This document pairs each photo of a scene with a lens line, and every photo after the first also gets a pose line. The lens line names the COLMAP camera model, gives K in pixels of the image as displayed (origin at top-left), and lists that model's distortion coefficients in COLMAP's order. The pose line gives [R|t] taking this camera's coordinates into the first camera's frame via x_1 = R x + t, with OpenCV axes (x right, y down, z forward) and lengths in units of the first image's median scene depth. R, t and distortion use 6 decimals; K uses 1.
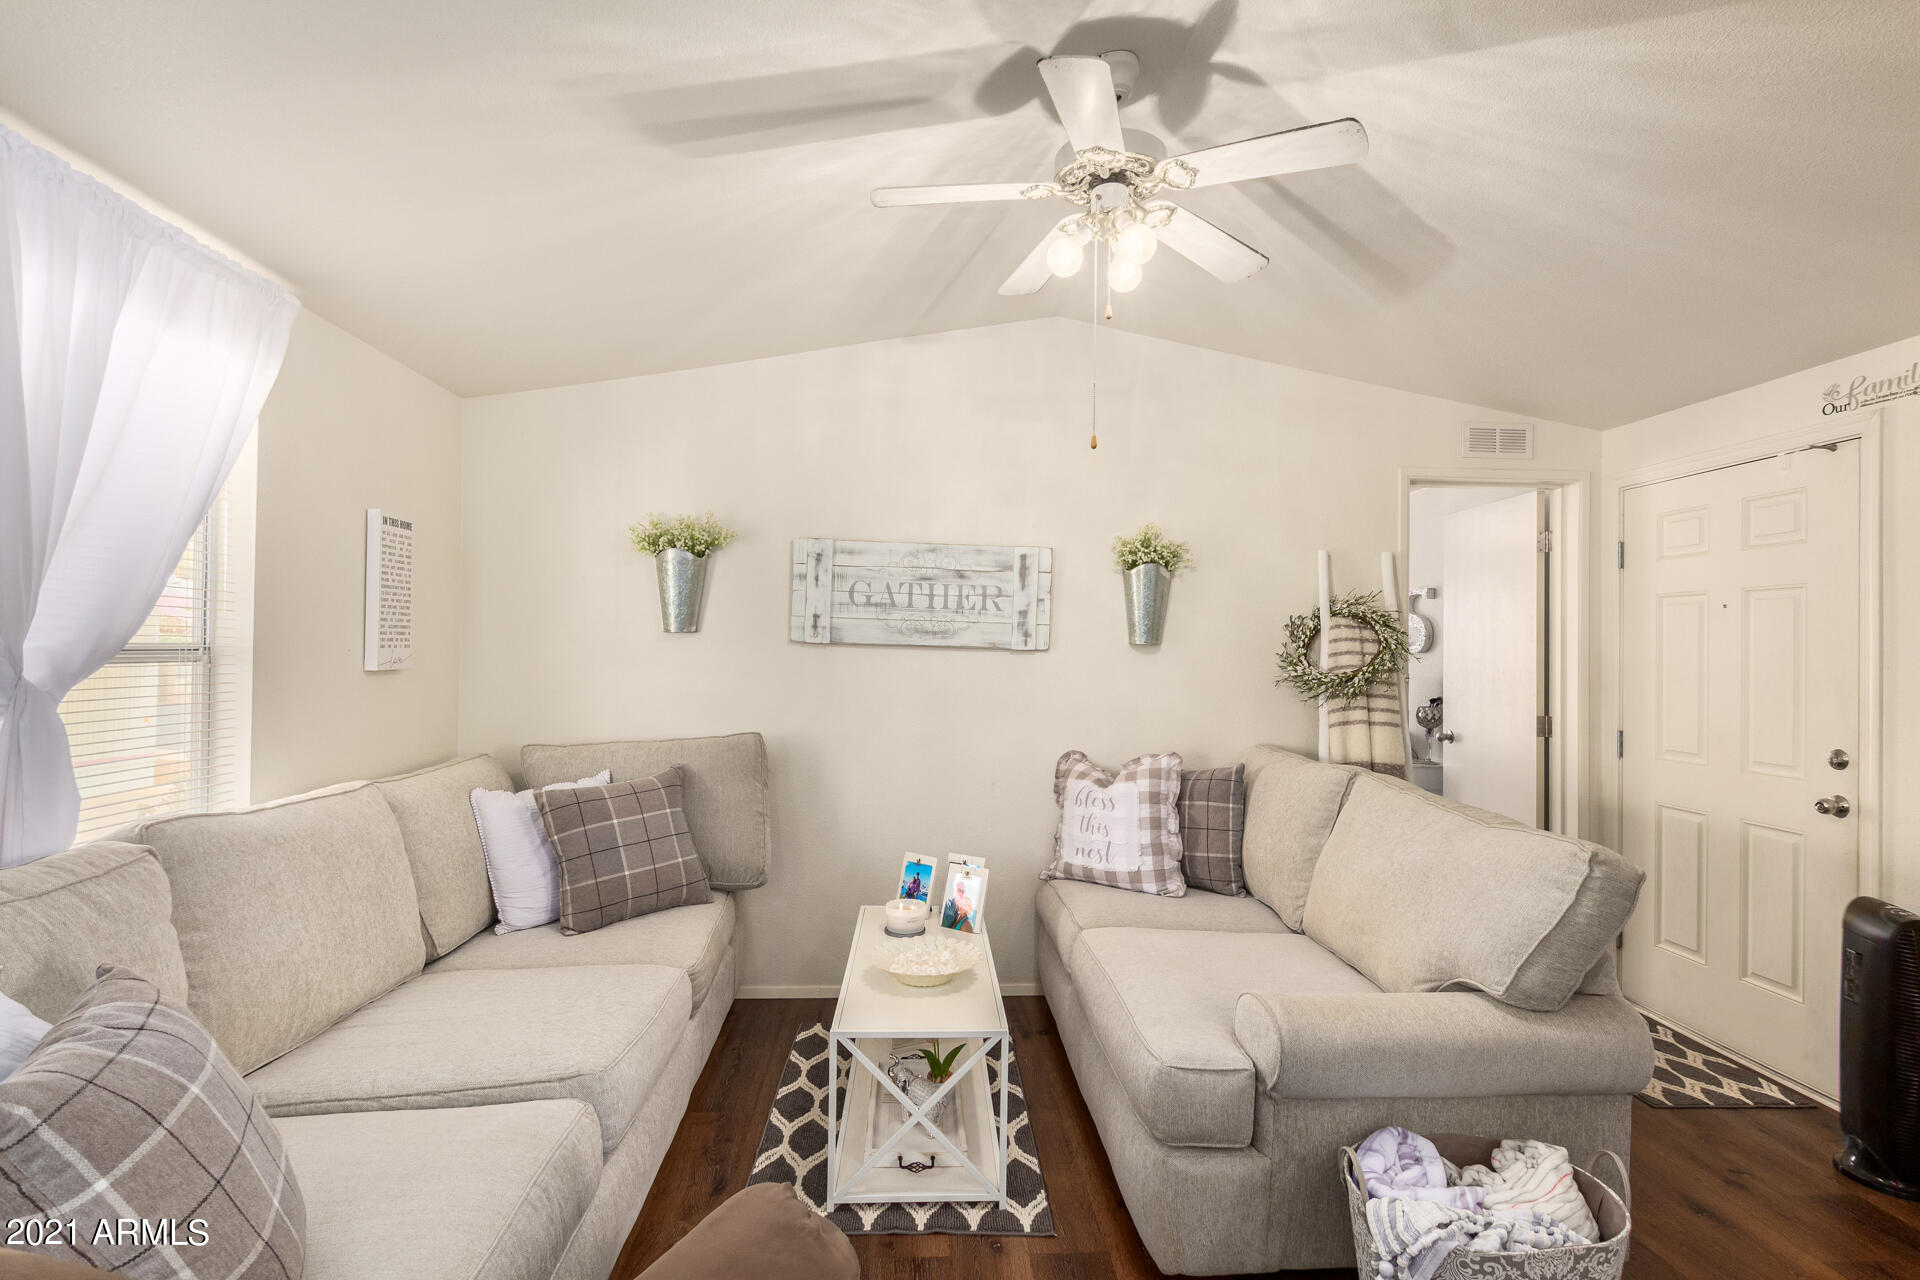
lens RADIAL K [[919.2, 0, 962.8], [0, 919.2, 616.4], [0, 0, 1]] dist [0.005326, 0.001062]
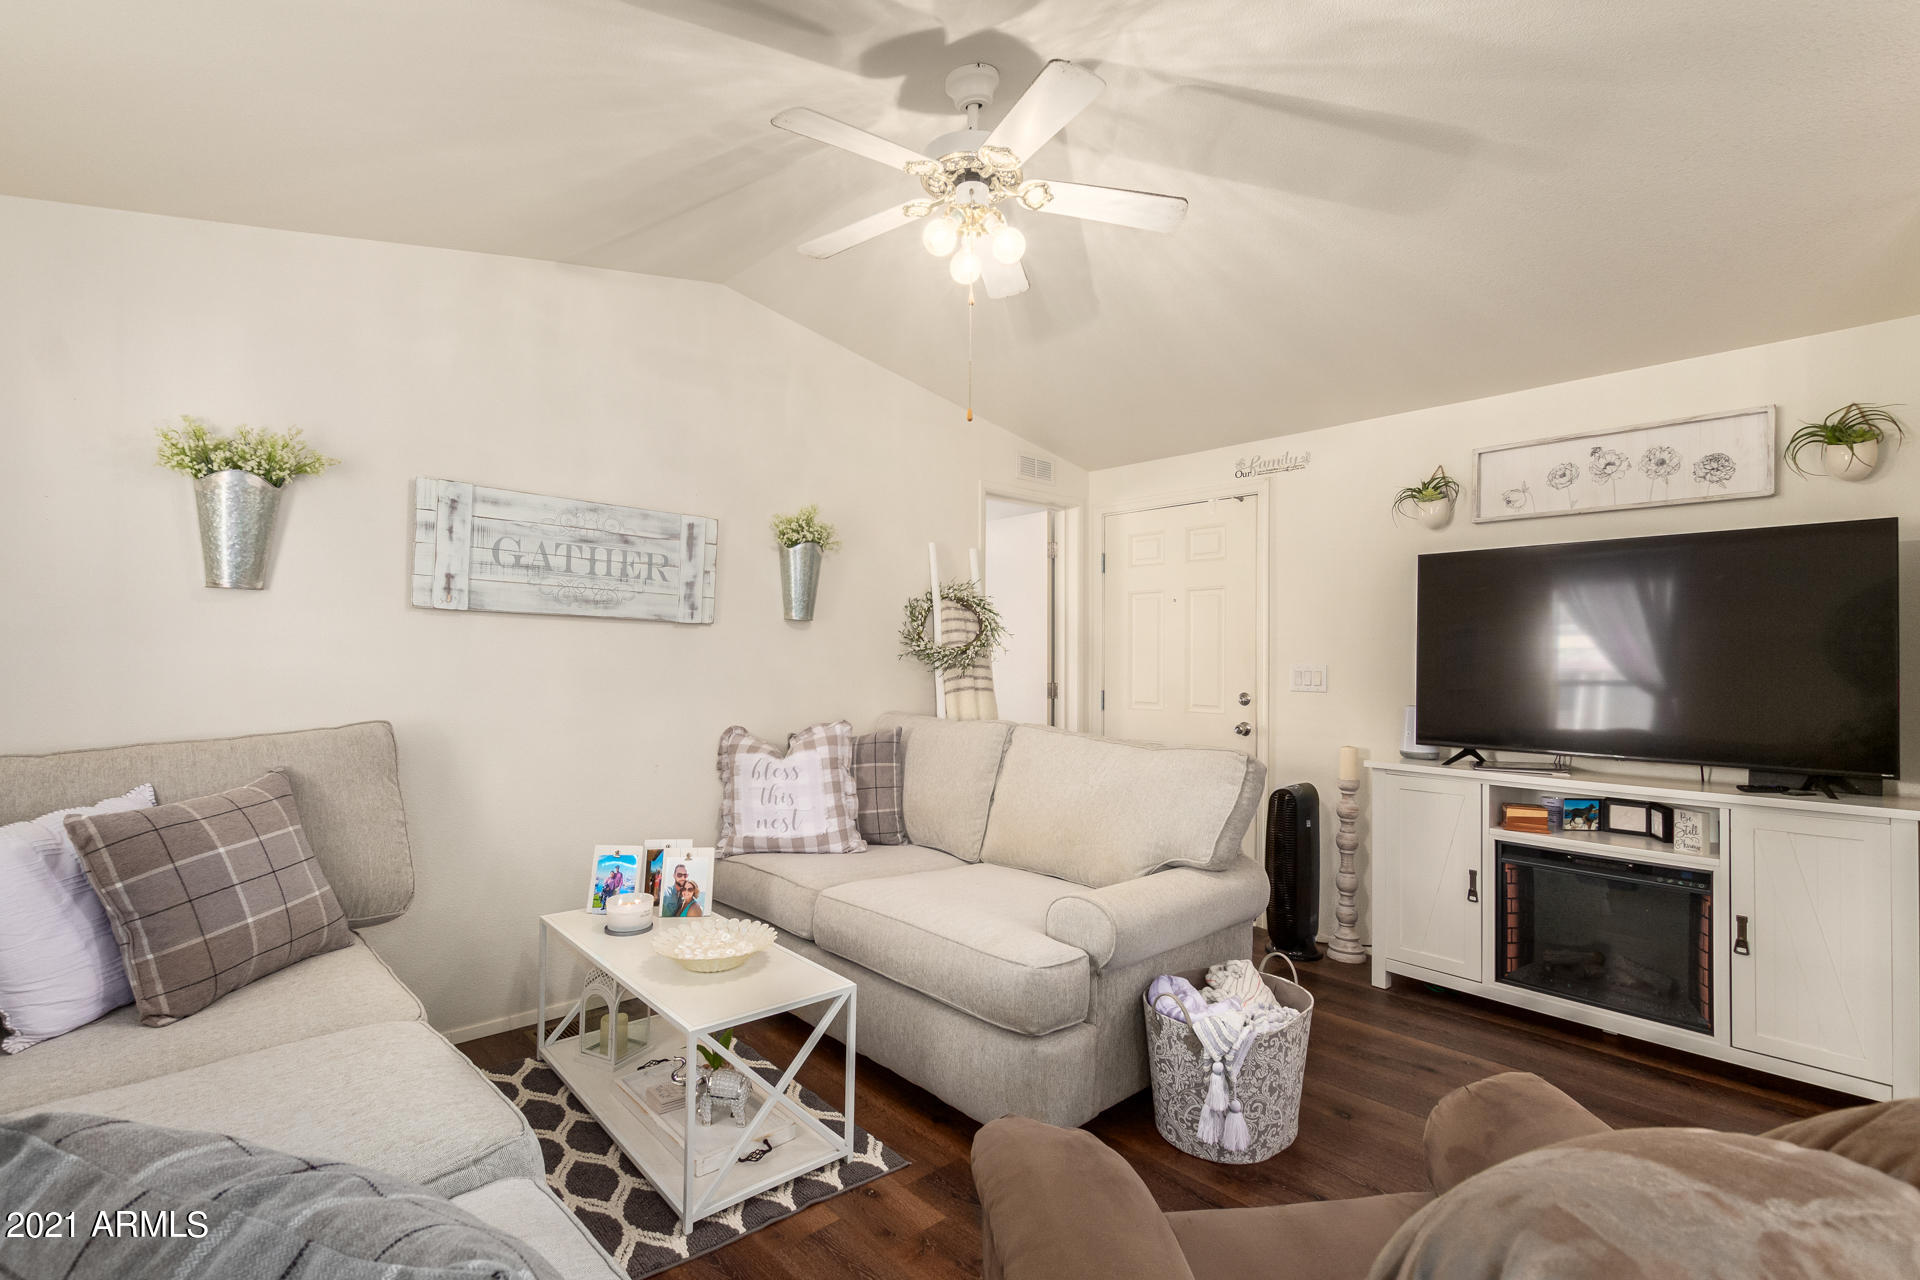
lens RADIAL K [[886.8, 0, 961.1], [0, 886.8, 620.5], [0, 0, 1]] dist [0.003225, -0.000157]
pose [[0.781136, 0.020594, 0.624022, -0.301436], [-0.020991, 0.999757, -0.006718, 0.035359], [-0.624008, -0.007851, 0.781378, 0.108063]]
